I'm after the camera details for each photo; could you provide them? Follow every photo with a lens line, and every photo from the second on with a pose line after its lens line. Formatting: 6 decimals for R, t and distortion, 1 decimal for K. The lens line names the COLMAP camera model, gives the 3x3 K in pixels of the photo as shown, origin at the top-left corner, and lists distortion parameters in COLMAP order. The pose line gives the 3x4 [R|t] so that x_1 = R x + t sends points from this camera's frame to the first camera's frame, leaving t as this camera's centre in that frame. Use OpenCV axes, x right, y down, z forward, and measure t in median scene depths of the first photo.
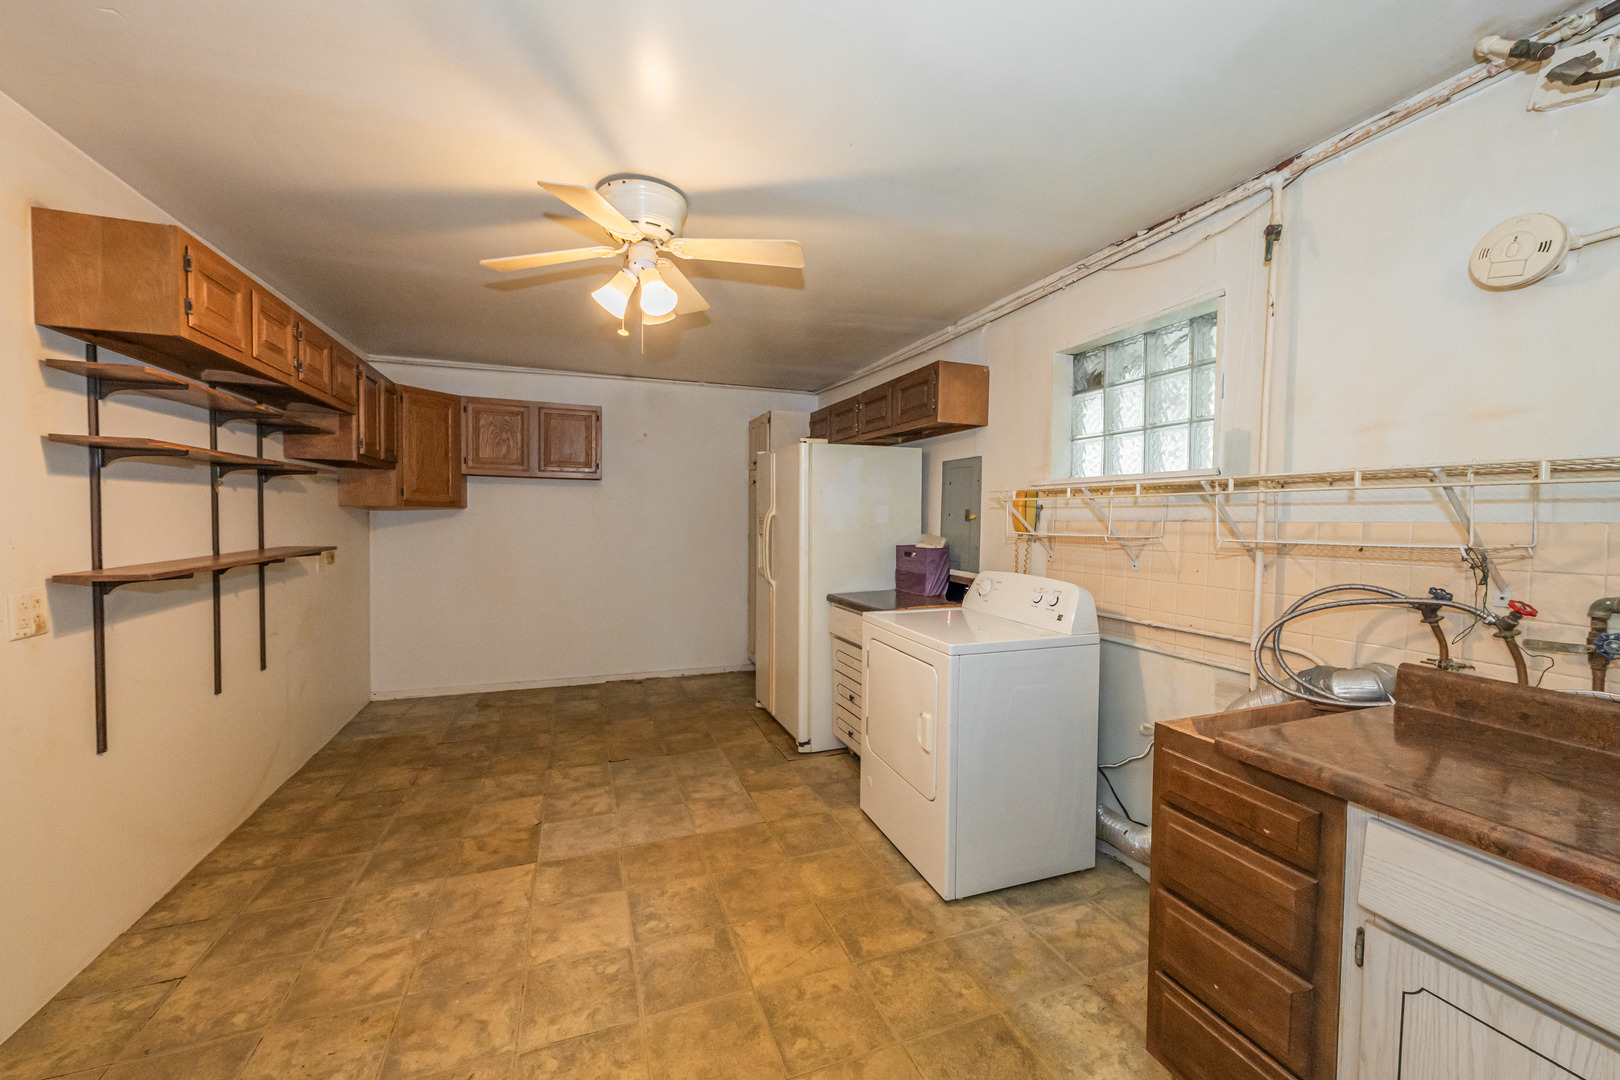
lens RADIAL K [[647.8, 0, 820.0], [0, 647.8, 534.9], [0, 0, 1]] dist [-0.002024, -0.000592]
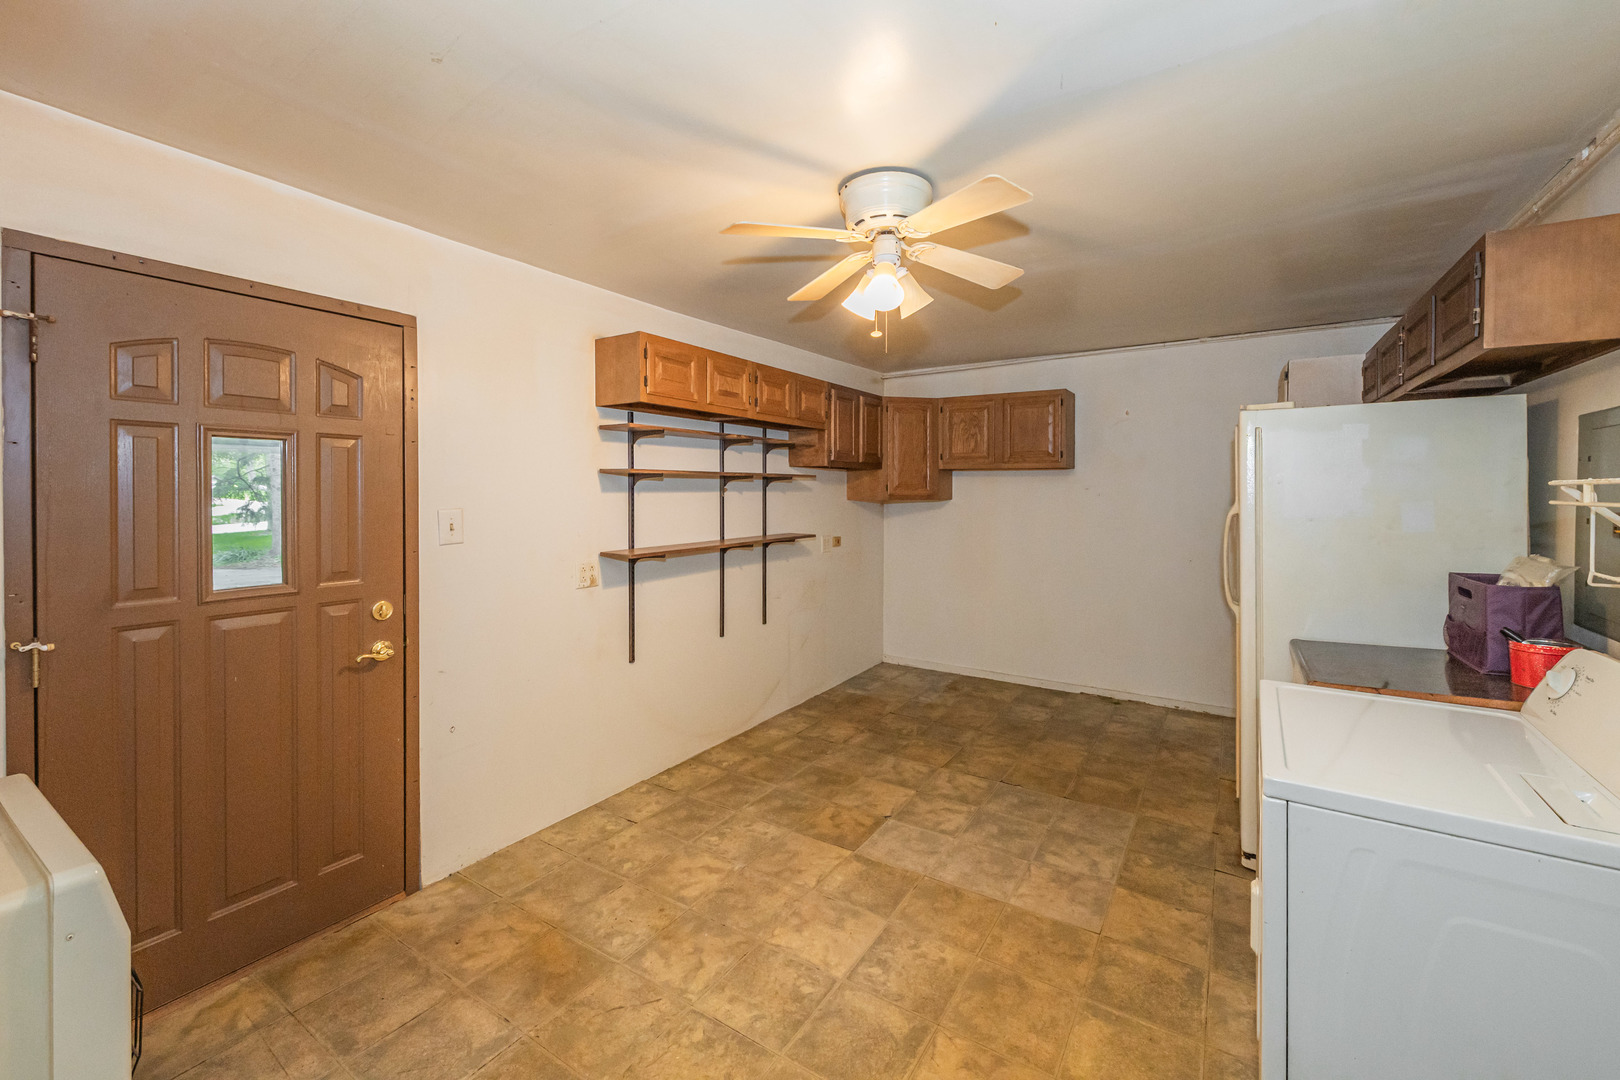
lens RADIAL K [[658.3, 0, 808.4], [0, 658.3, 493.4], [0, 0, 1]] dist [-0.000160, -0.000373]
pose [[0.580049, -0.007040, -0.814551, 0.360462], [-0.017248, 0.999632, -0.020922, -0.043473], [0.814399, 0.026185, 0.579715, 0.291519]]
